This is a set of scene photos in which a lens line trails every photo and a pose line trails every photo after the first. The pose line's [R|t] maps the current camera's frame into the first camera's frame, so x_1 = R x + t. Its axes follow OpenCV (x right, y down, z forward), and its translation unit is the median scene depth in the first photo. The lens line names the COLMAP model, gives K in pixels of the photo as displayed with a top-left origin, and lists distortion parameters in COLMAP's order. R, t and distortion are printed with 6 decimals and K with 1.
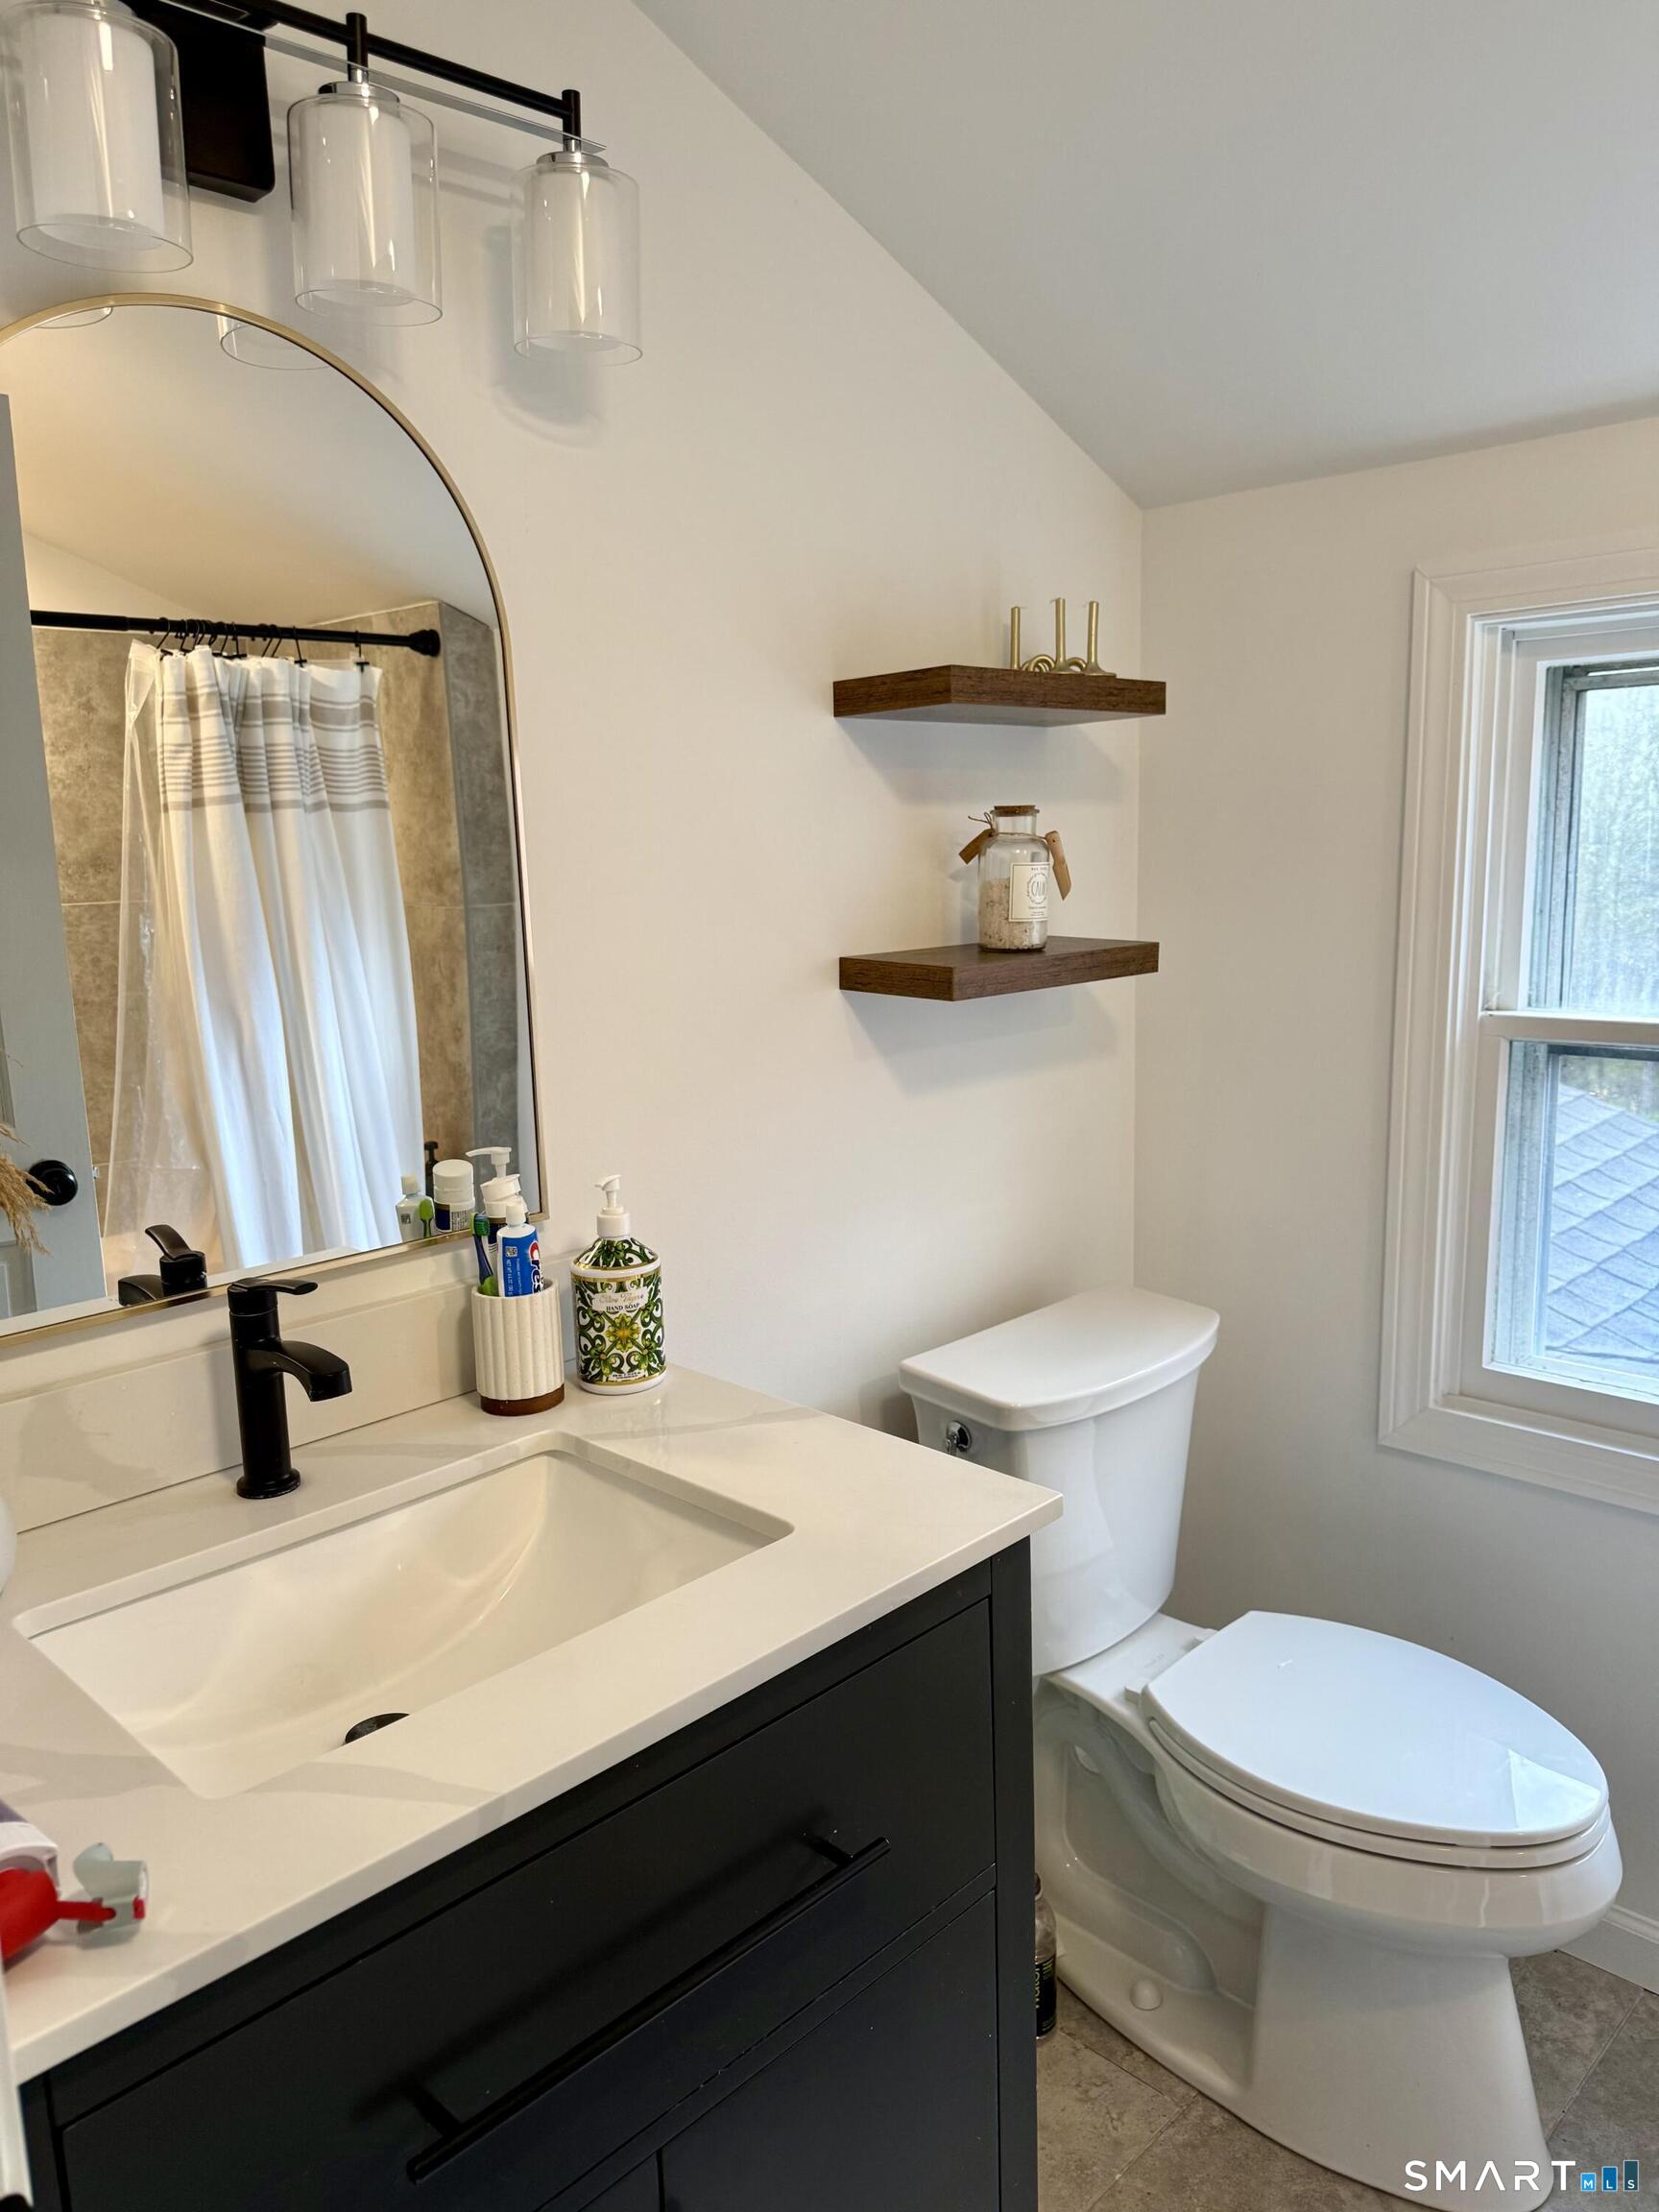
lens RADIAL K [[1570.5, 0, 825.1], [0, 1570.5, 1100.3], [0, 0, 1]] dist [0.032914, -0.058951]
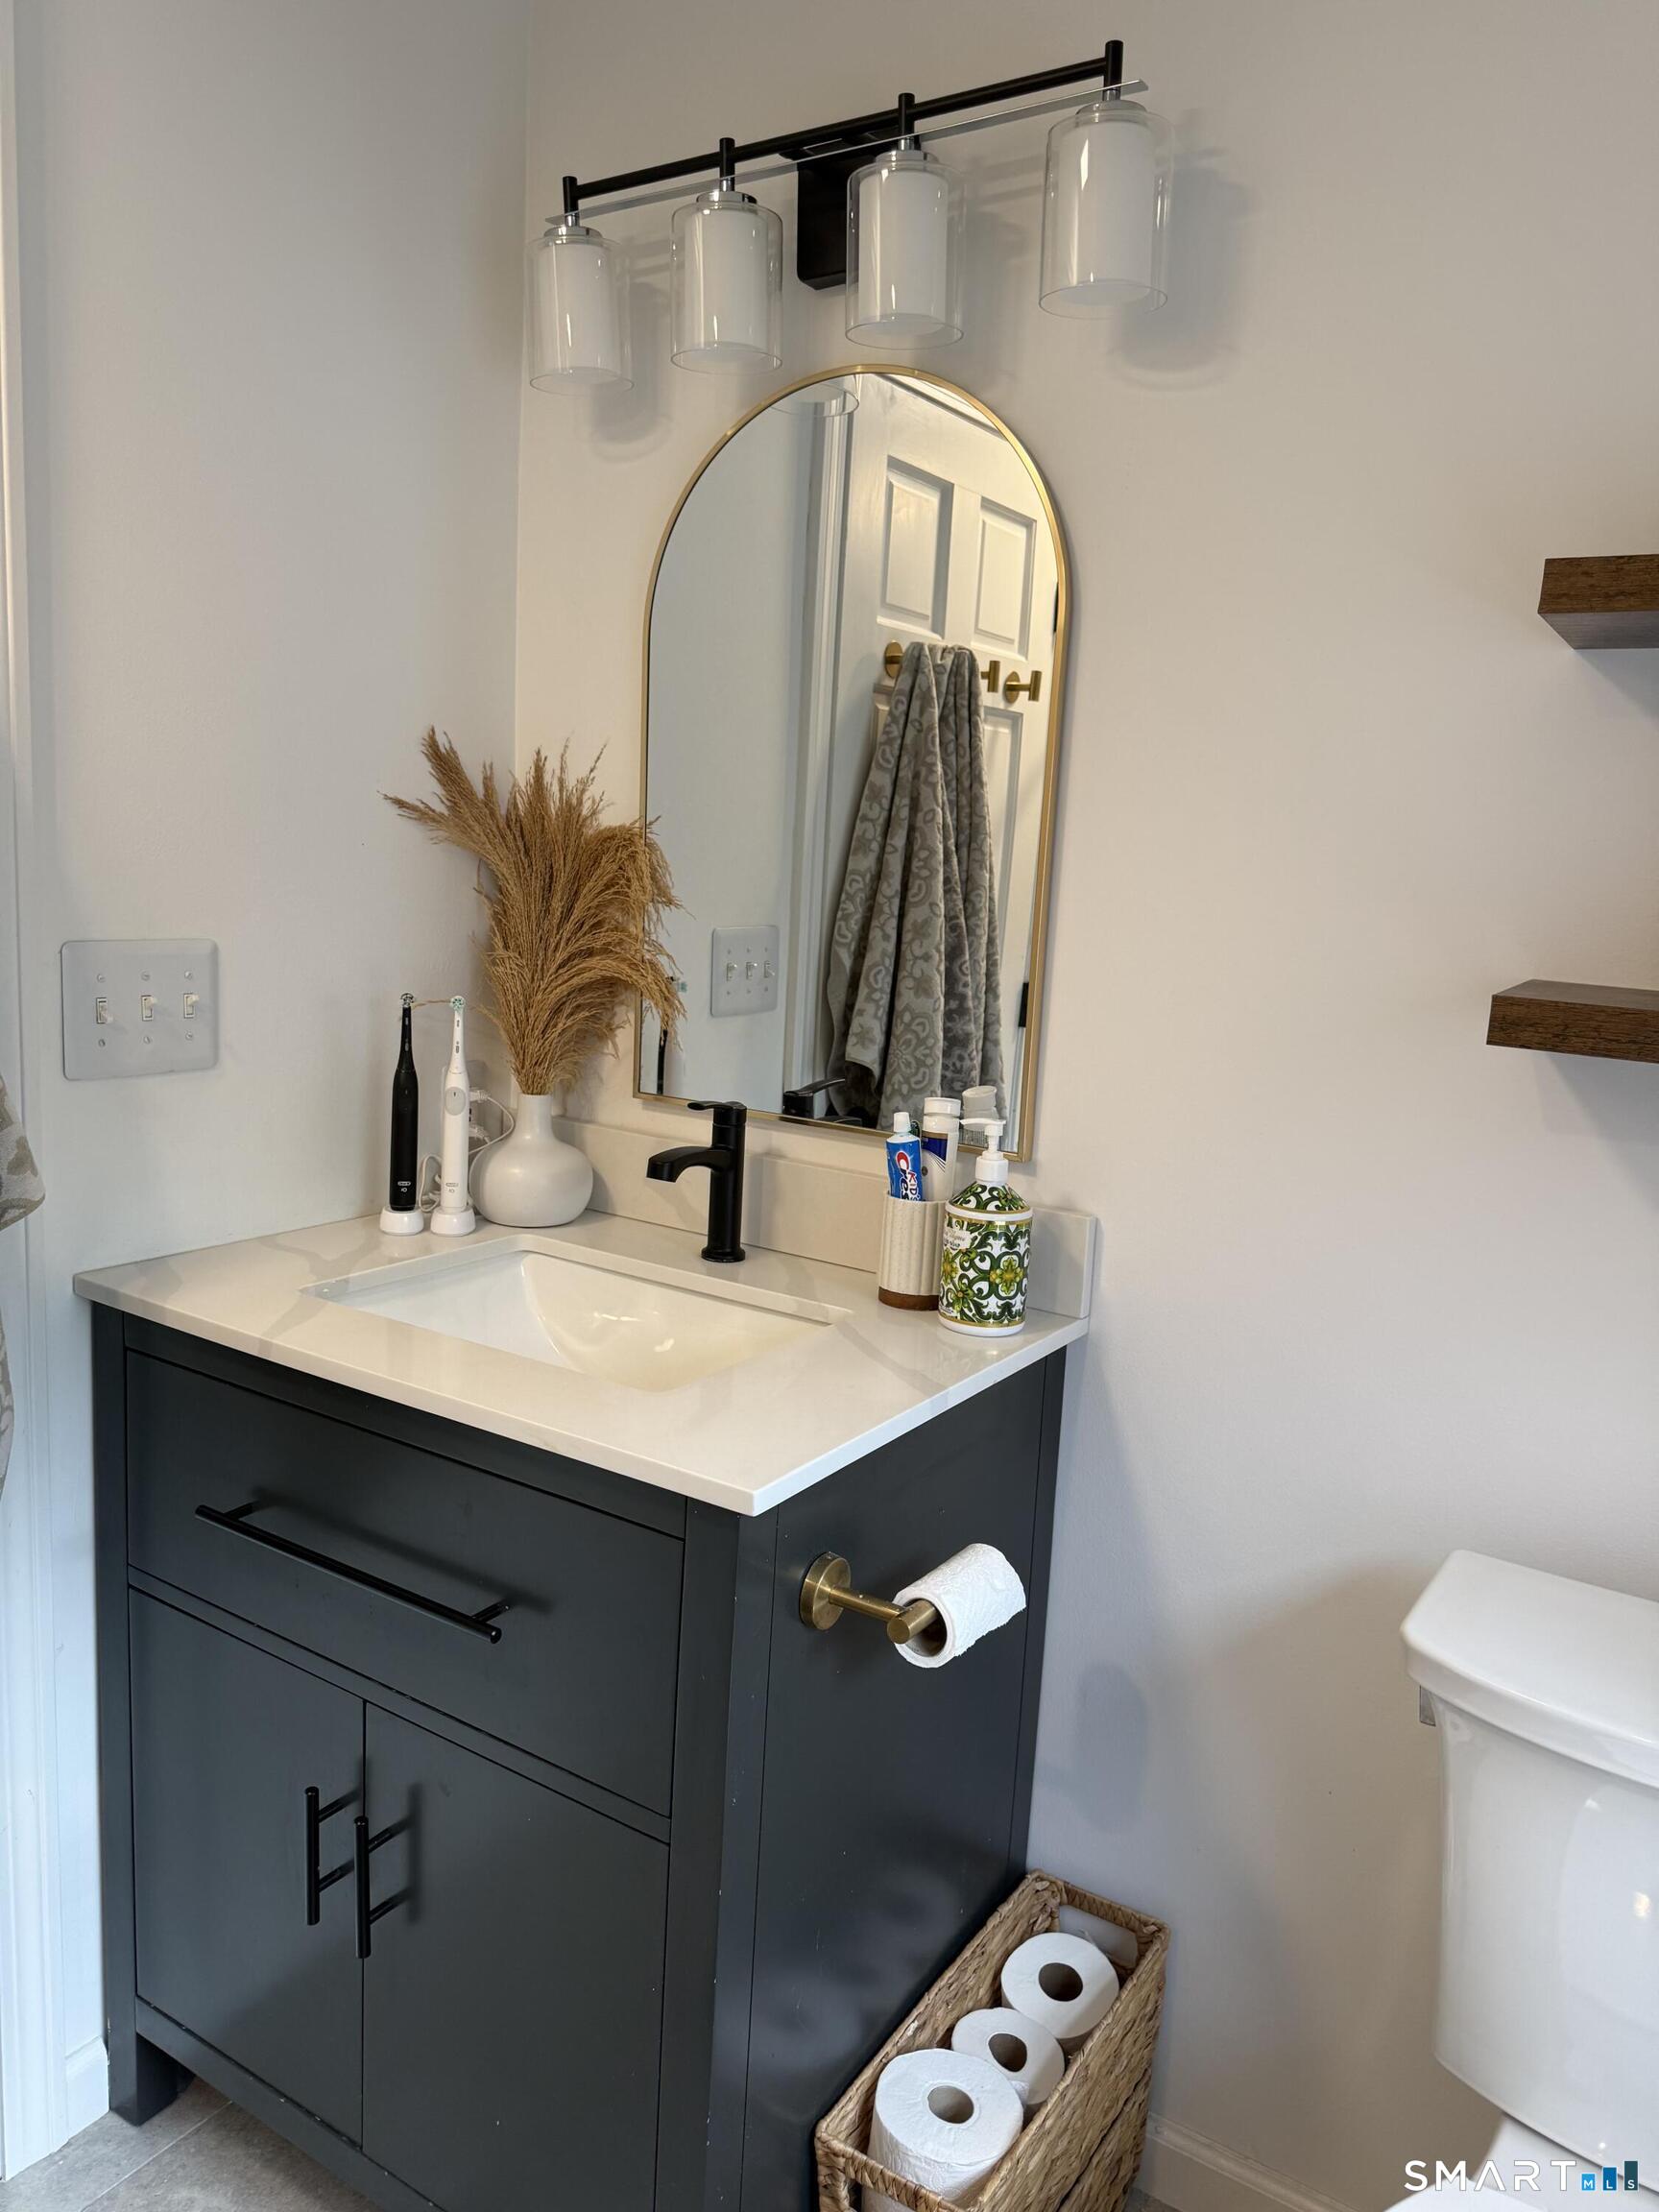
lens RADIAL K [[1570.5, 0, 829.0], [0, 1570.5, 1103.9], [0, 0, 1]] dist [0.032914, -0.058951]
pose [[0.185991, 0.191023, -0.963804, 0.895856], [-0.233234, 0.961466, 0.145551, -0.093306], [0.954468, 0.197721, 0.223377, 0.731196]]
